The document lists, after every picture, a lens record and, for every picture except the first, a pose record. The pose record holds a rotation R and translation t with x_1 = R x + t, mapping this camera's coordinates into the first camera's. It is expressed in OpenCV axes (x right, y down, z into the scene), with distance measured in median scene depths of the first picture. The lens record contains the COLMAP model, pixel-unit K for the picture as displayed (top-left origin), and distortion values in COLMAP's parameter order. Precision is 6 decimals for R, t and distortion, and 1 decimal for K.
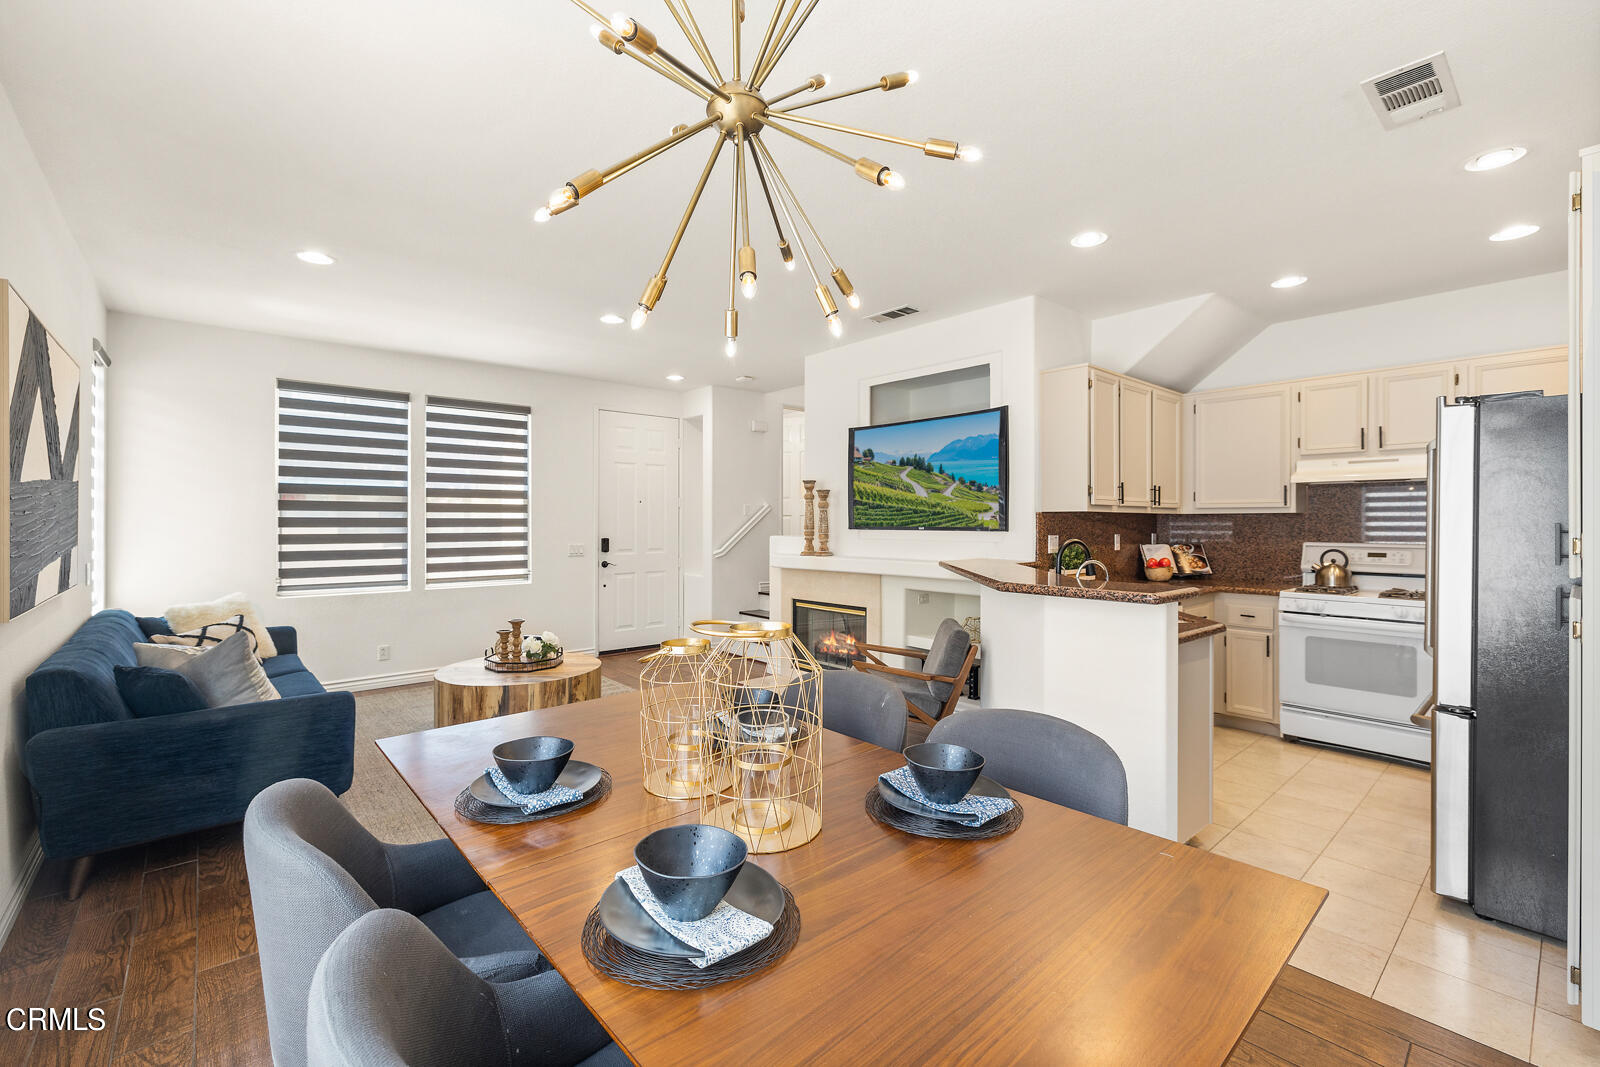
lens RADIAL K [[706.2, 0, 806.3], [0, 706.2, 511.7], [0, 0, 1]] dist [-0.007749, 0.000931]
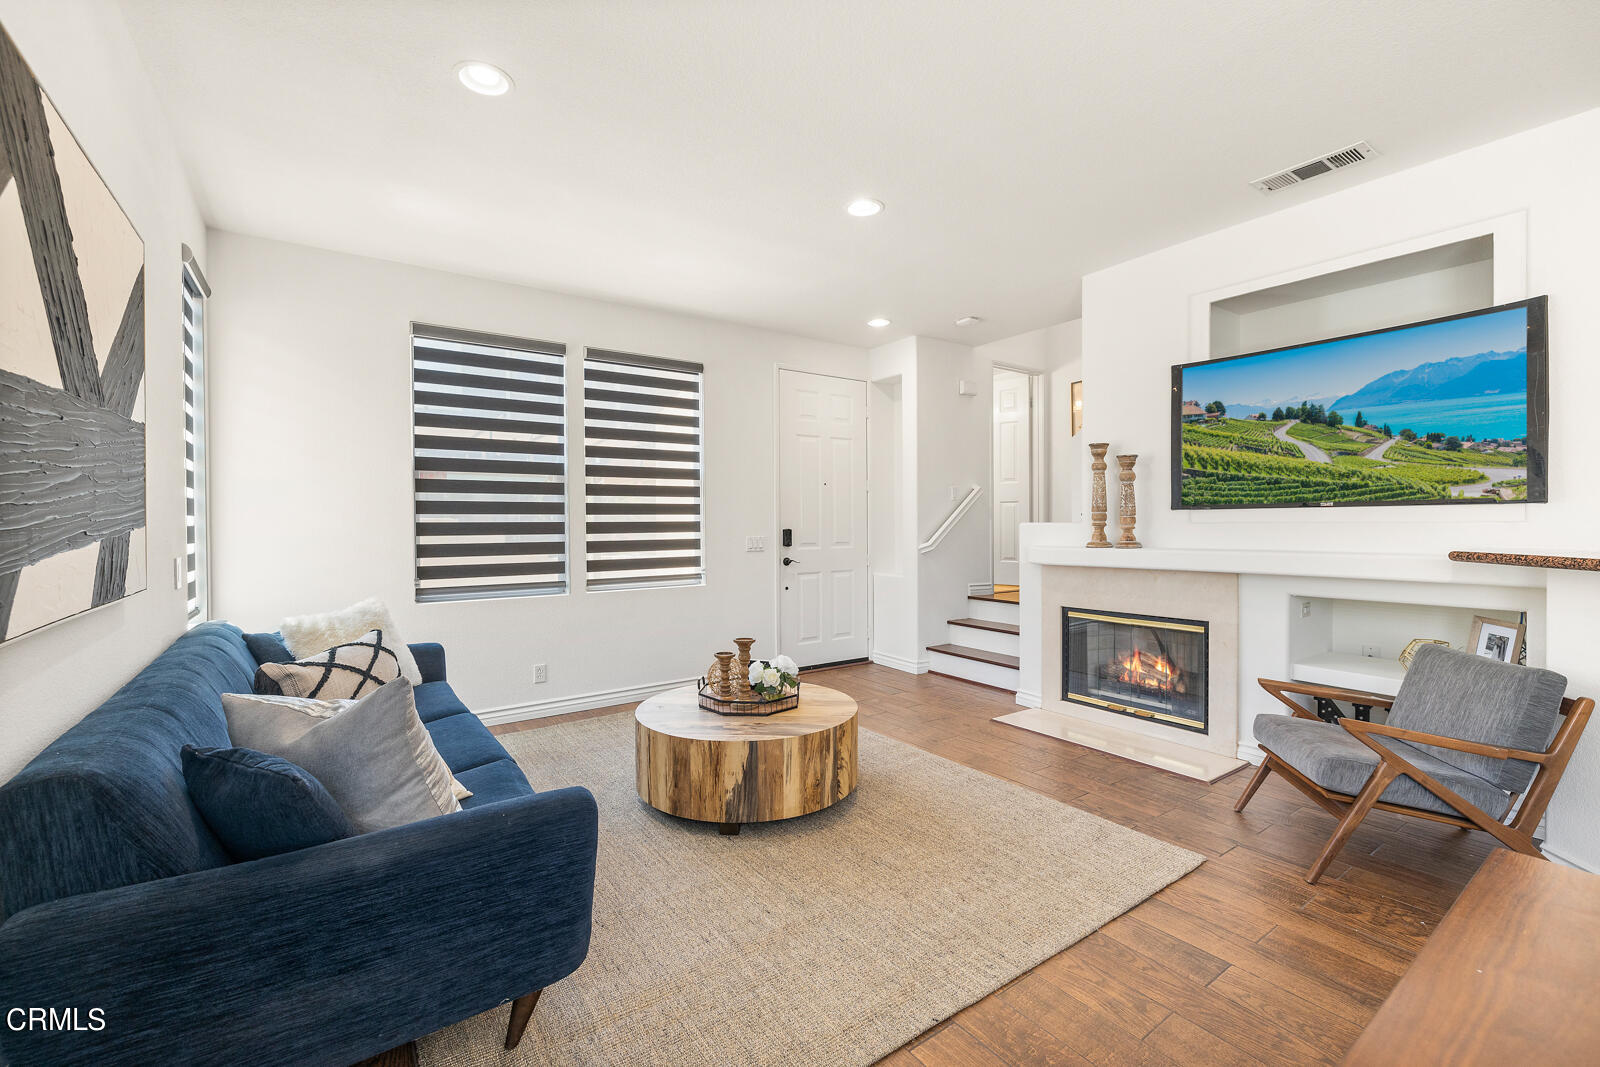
lens RADIAL K [[706.2, 0, 810.9], [0, 706.2, 522.4], [0, 0, 1]] dist [-0.007749, 0.000931]
pose [[0.994759, -0.001874, -0.102234, -0.247427], [0.003555, 0.999861, 0.016261, 0.023426], [0.102190, -0.016539, 0.994627, 0.281751]]
